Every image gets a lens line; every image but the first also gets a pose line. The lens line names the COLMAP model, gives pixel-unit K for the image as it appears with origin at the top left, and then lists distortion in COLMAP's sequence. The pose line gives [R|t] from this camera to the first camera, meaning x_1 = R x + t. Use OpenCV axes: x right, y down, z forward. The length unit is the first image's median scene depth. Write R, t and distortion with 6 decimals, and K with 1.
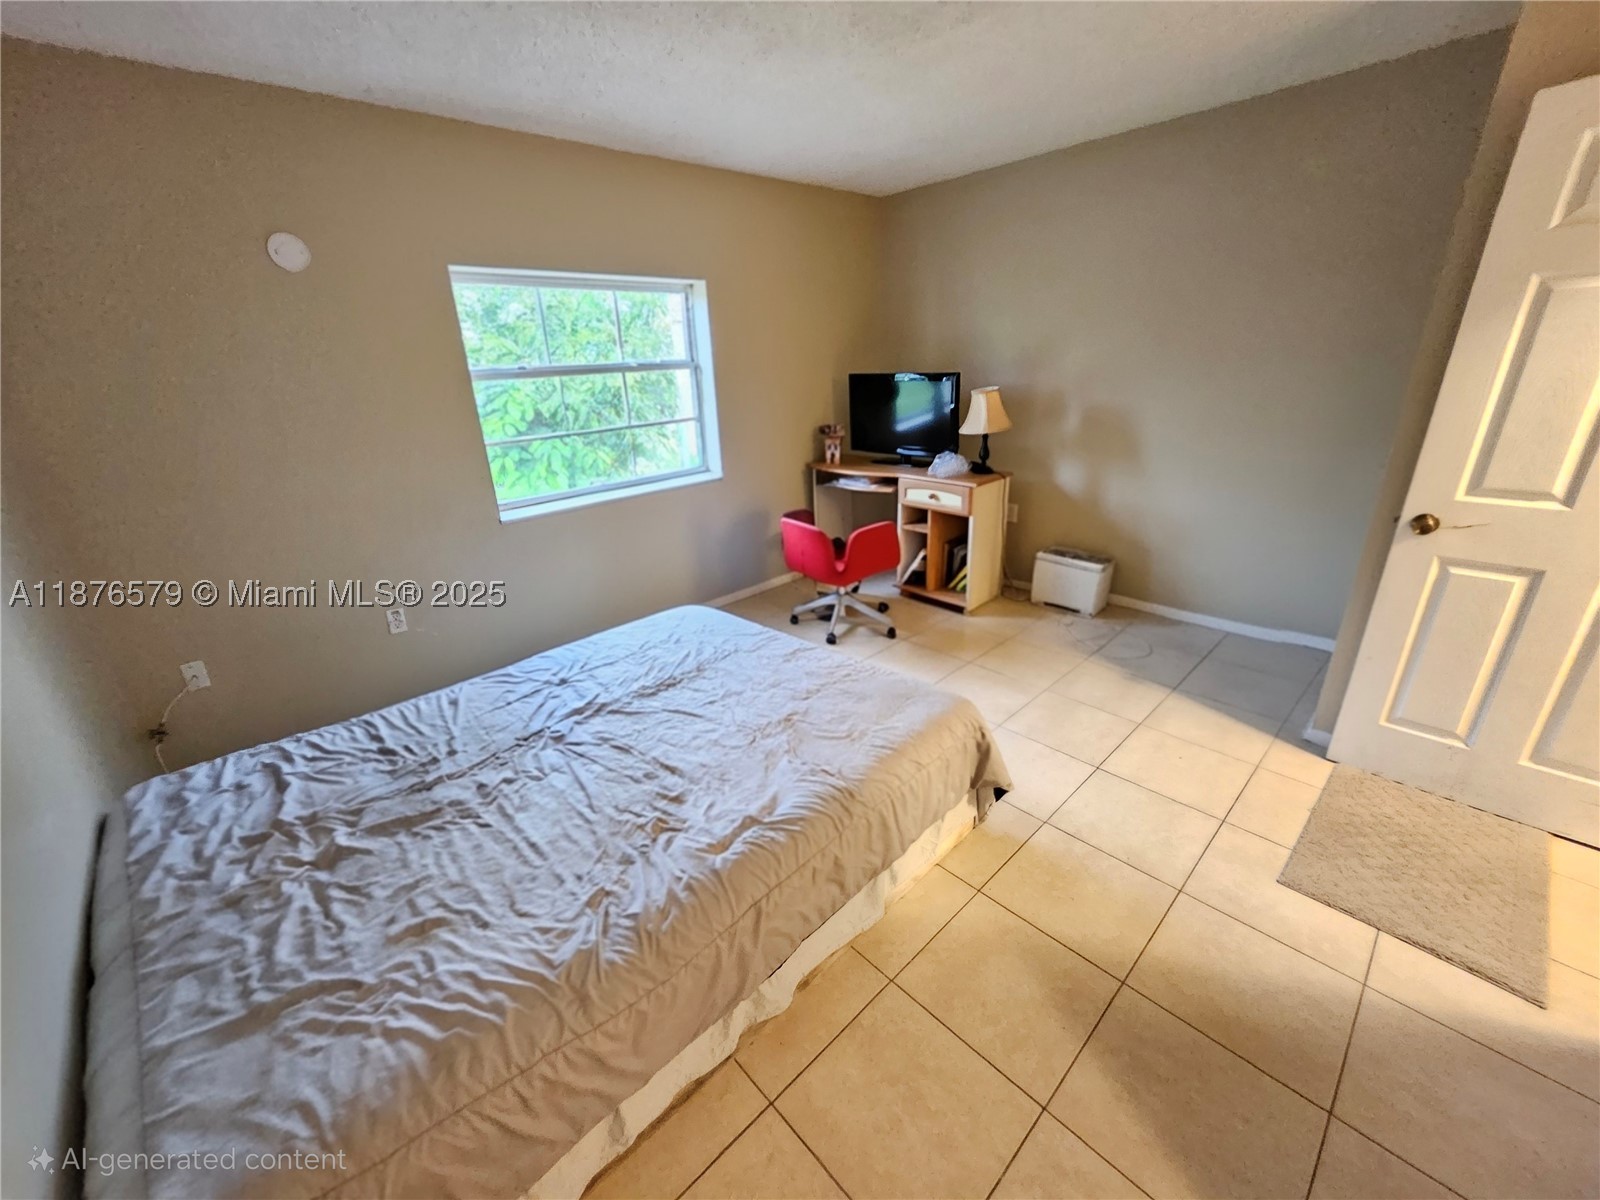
lens RADIAL K [[624.6, 0, 794.5], [0, 624.6, 595.6], [0, 0, 1]] dist [-0.009100, -0.000022]
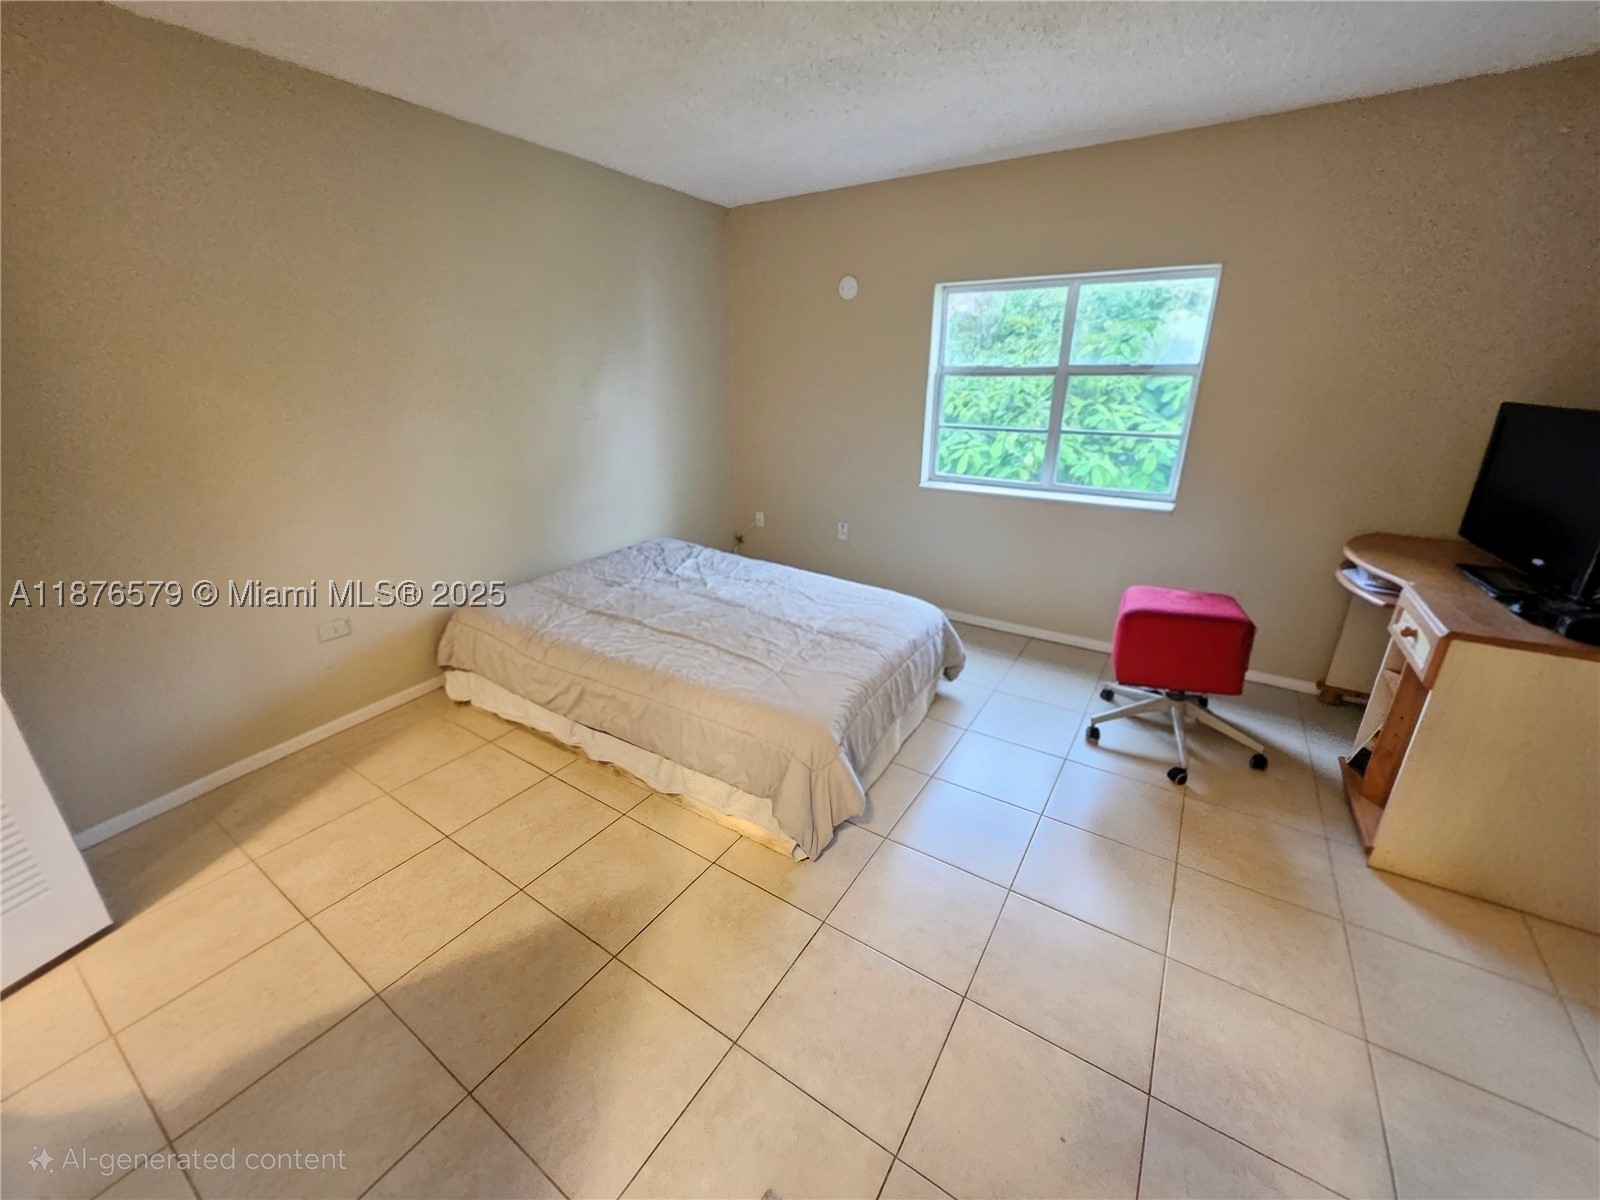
lens RADIAL K [[624.6, 0, 796.6], [0, 624.6, 602.6], [0, 0, 1]] dist [-0.009100, -0.000022]
pose [[0.240874, 0.379761, -0.893175, 0.635866], [-0.354697, 0.891058, 0.283205, -0.165051], [0.903421, 0.248590, 0.349333, 0.356396]]
